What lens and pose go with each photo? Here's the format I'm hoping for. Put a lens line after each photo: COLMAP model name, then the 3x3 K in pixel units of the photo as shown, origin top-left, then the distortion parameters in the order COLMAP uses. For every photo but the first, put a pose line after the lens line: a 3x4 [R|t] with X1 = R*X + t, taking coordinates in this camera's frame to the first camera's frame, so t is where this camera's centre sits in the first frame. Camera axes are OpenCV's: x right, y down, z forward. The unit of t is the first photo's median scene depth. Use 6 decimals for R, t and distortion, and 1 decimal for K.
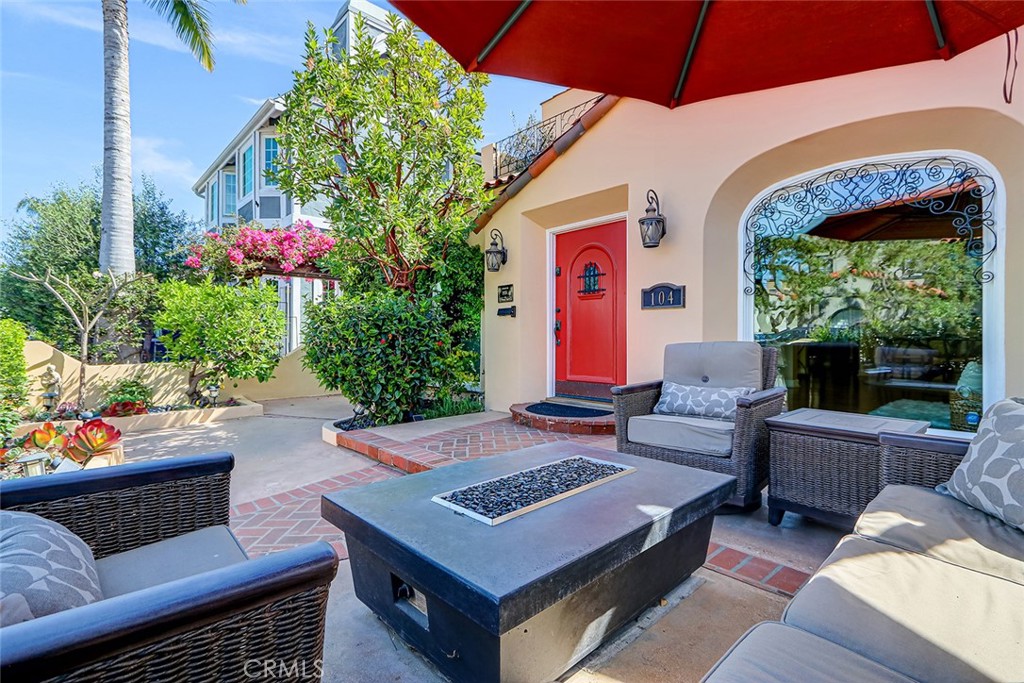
lens RADIAL K [[475.5, 0, 509.3], [0, 475.5, 339.9], [0, 0, 1]] dist [-0.001221, -0.000073]
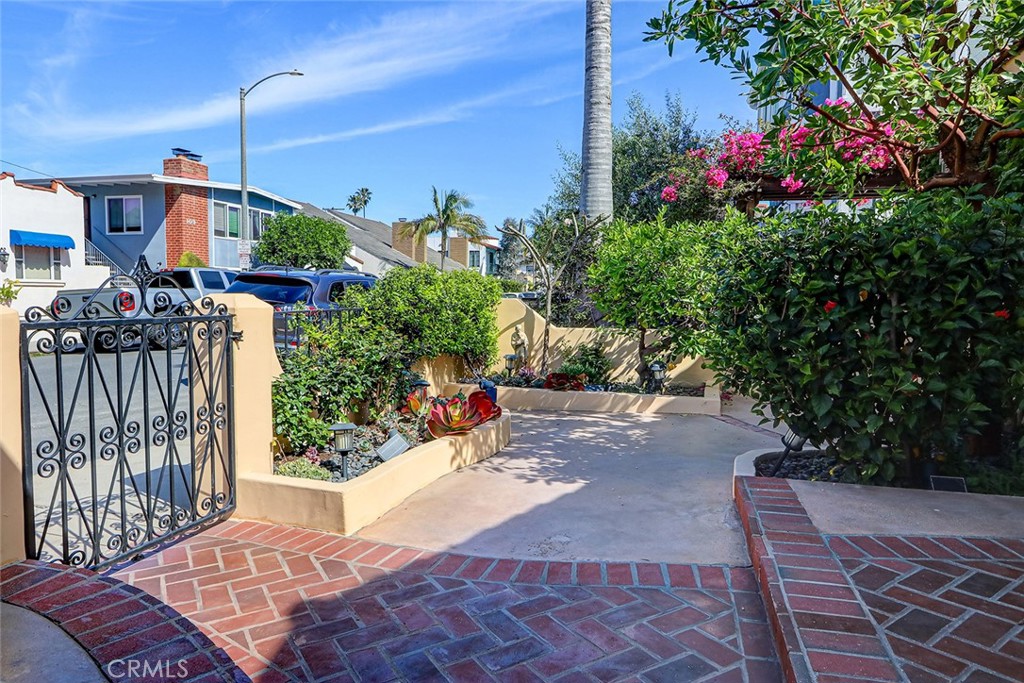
lens RADIAL K [[638.5, 0, 516.3], [0, 638.5, 338.8], [0, 0, 1]] dist [-0.002545, 0.001086]
pose [[0.512494, 0.064194, -0.856288, 0.146942], [-0.015063, 0.997720, 0.065782, -0.001254], [0.858559, -0.020815, 0.512292, 0.537328]]
